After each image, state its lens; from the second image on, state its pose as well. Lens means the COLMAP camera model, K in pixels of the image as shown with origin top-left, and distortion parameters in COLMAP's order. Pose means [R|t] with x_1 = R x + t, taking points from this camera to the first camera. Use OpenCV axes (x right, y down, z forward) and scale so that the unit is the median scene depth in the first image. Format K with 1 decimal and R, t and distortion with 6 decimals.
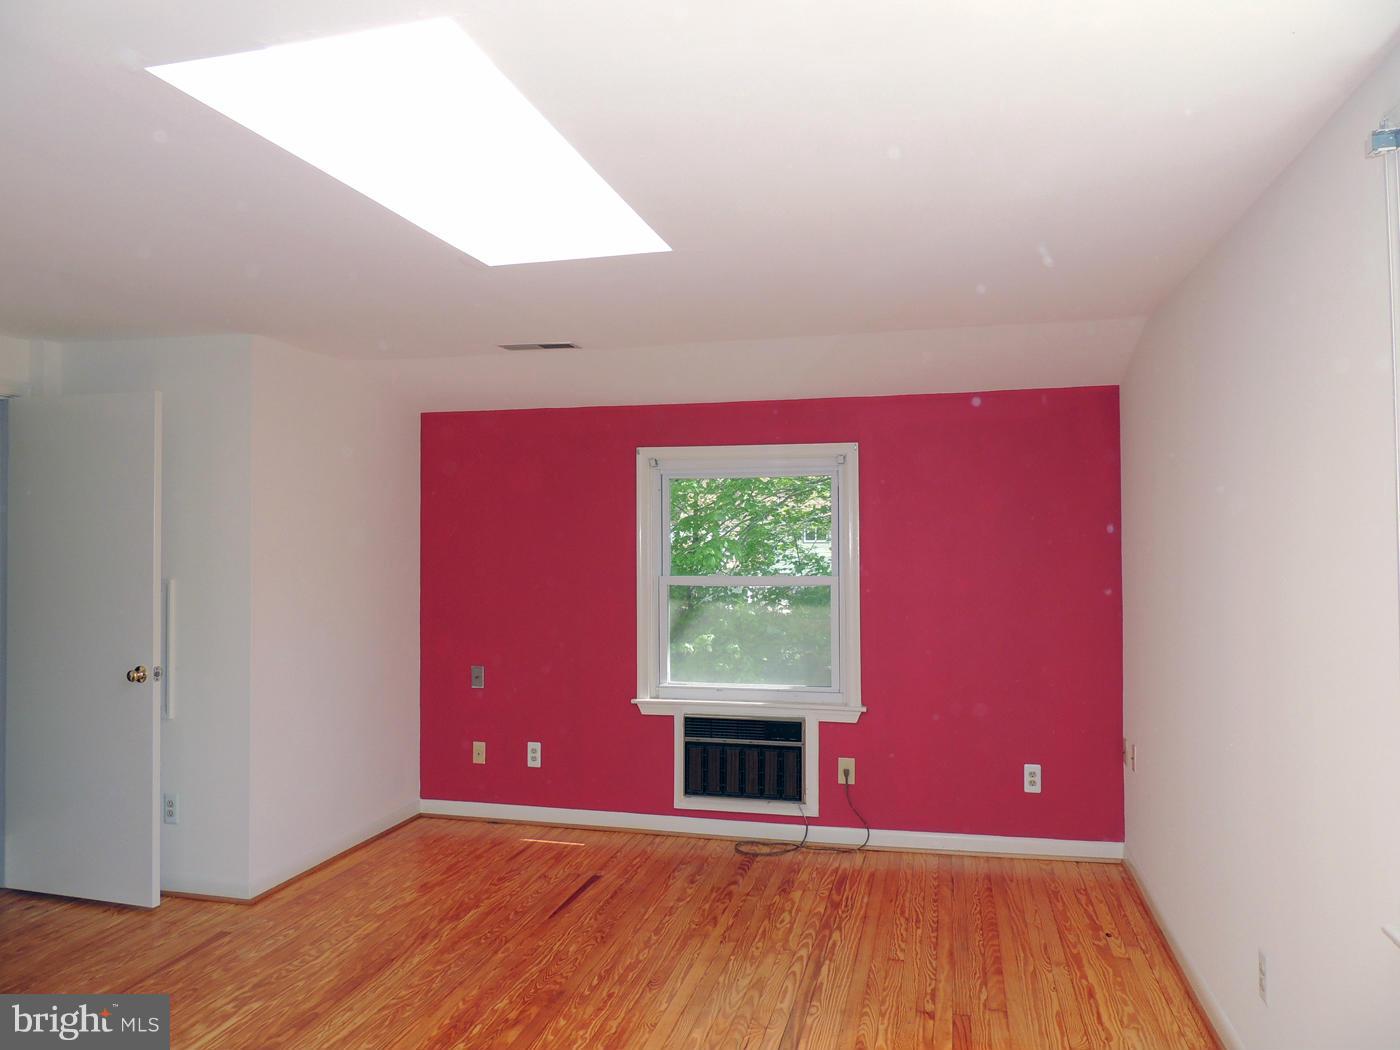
lens RADIAL K [[1000.9, 0, 700.0], [0, 1000.9, 525.0], [0, 0, 1]] dist [-0.023668, 0.007947]
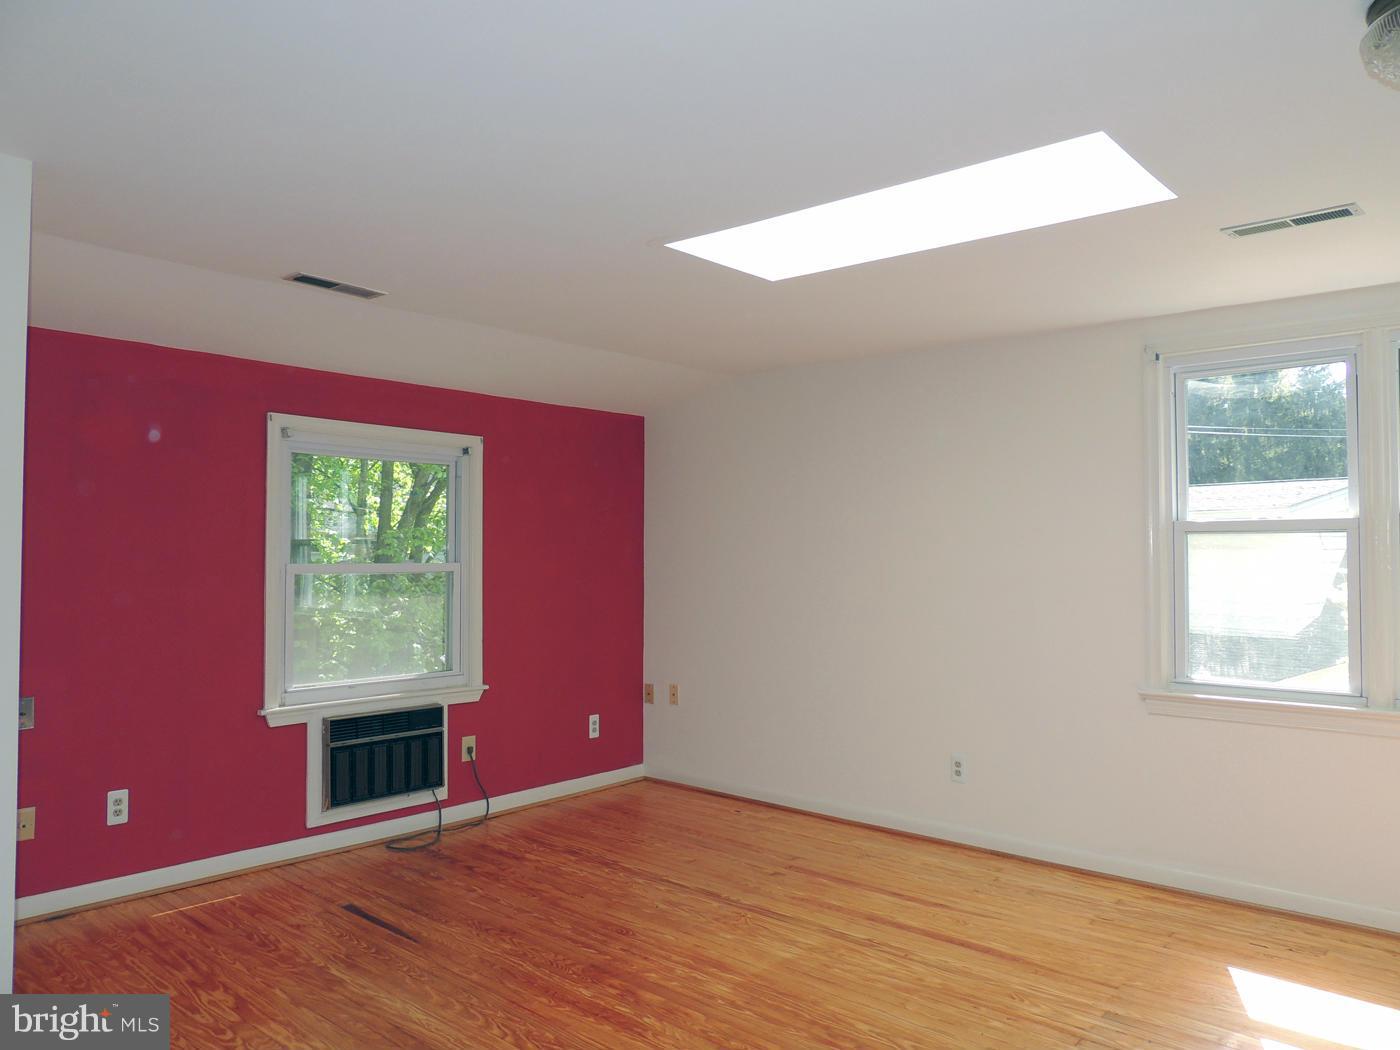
lens RADIAL K [[1000.9, 0, 700.0], [0, 1000.9, 525.0], [0, 0, 1]] dist [-0.023668, 0.007947]
pose [[0.454917, 0.033387, 0.889908, -0.687768], [-0.021457, 0.999418, -0.026526, 0.034826], [-0.890275, -0.007028, 0.455369, 0.311561]]
